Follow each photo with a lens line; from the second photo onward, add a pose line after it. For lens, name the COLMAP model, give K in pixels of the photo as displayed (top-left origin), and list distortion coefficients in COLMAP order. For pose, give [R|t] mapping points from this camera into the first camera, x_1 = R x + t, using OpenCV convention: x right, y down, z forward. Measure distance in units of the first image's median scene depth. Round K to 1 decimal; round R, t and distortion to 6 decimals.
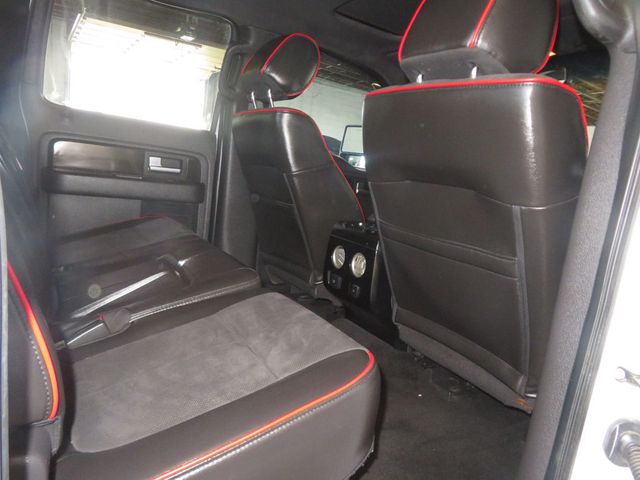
lens RADIAL K [[477.2, 0, 324.8], [0, 477.2, 229.2], [0, 0, 1]] dist [0.000347, 0.014721]
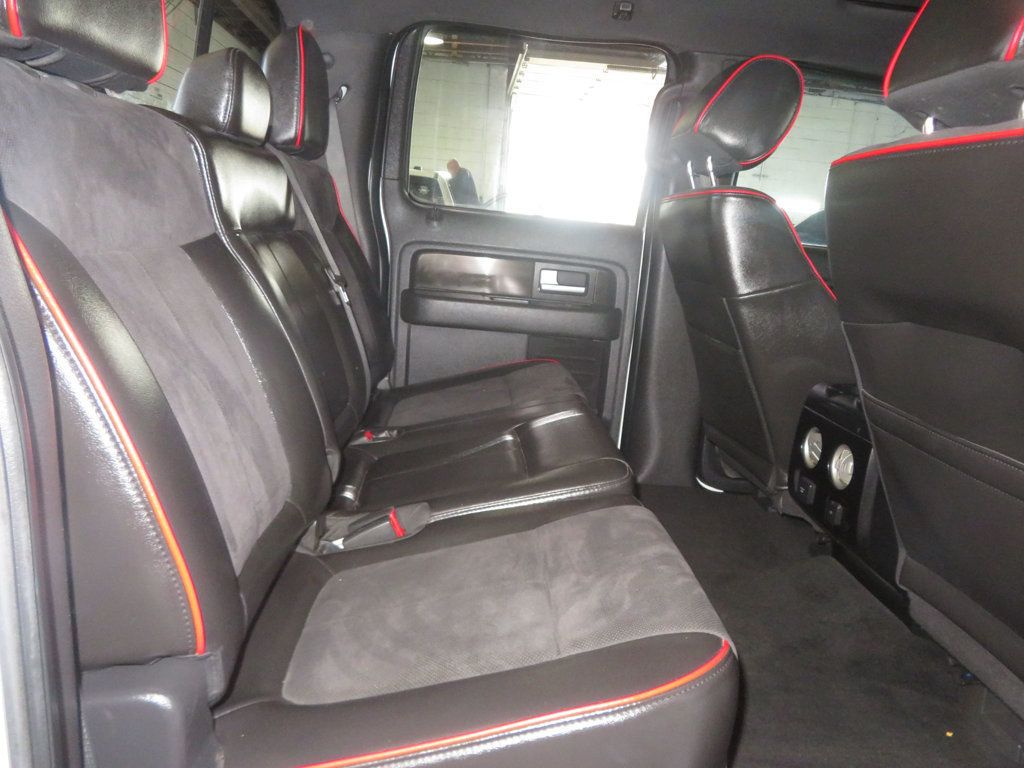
lens RADIAL K [[763.5, 0, 508.0], [0, 763.5, 381.6], [0, 0, 1]] dist [0.000347, 0.014721]
pose [[0.879218, 0.047826, -0.474014, 0.128312], [-0.037973, 0.998818, 0.030342, -0.031121], [0.474905, -0.008678, 0.879995, 0.038313]]
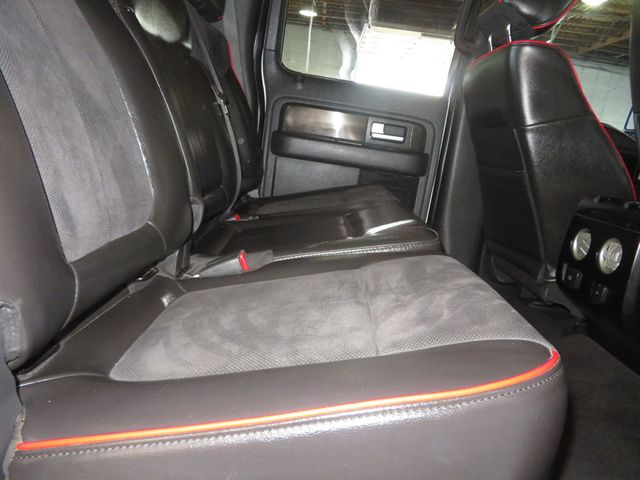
lens RADIAL K [[477.2, 0, 318.3], [0, 477.2, 238.6], [0, 0, 1]] dist [0.000347, 0.014721]
pose [[0.848199, 0.106362, -0.518890, 0.061089], [-0.105165, 0.993945, 0.031832, 0.064719], [0.519133, 0.027569, 0.854248, 0.180875]]
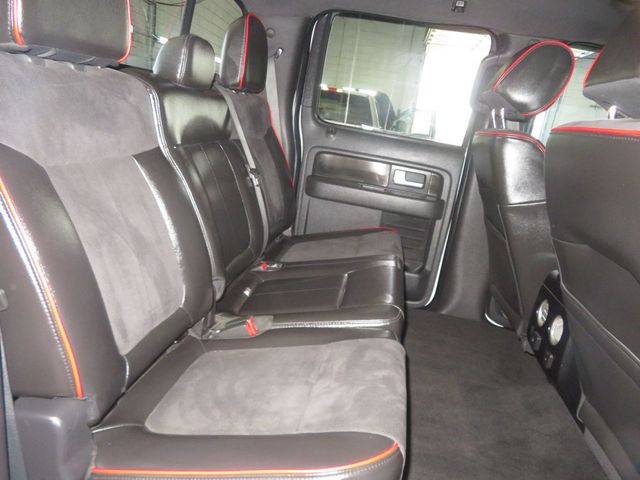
lens RADIAL K [[477.2, 0, 313.9], [0, 477.2, 237.8], [0, 0, 1]] dist [0.000347, 0.014721]
pose [[0.758115, 0.156972, -0.632946, 0.218838], [-0.136531, 0.987292, 0.081320, -0.079096], [0.637668, 0.024767, 0.769913, 0.096760]]
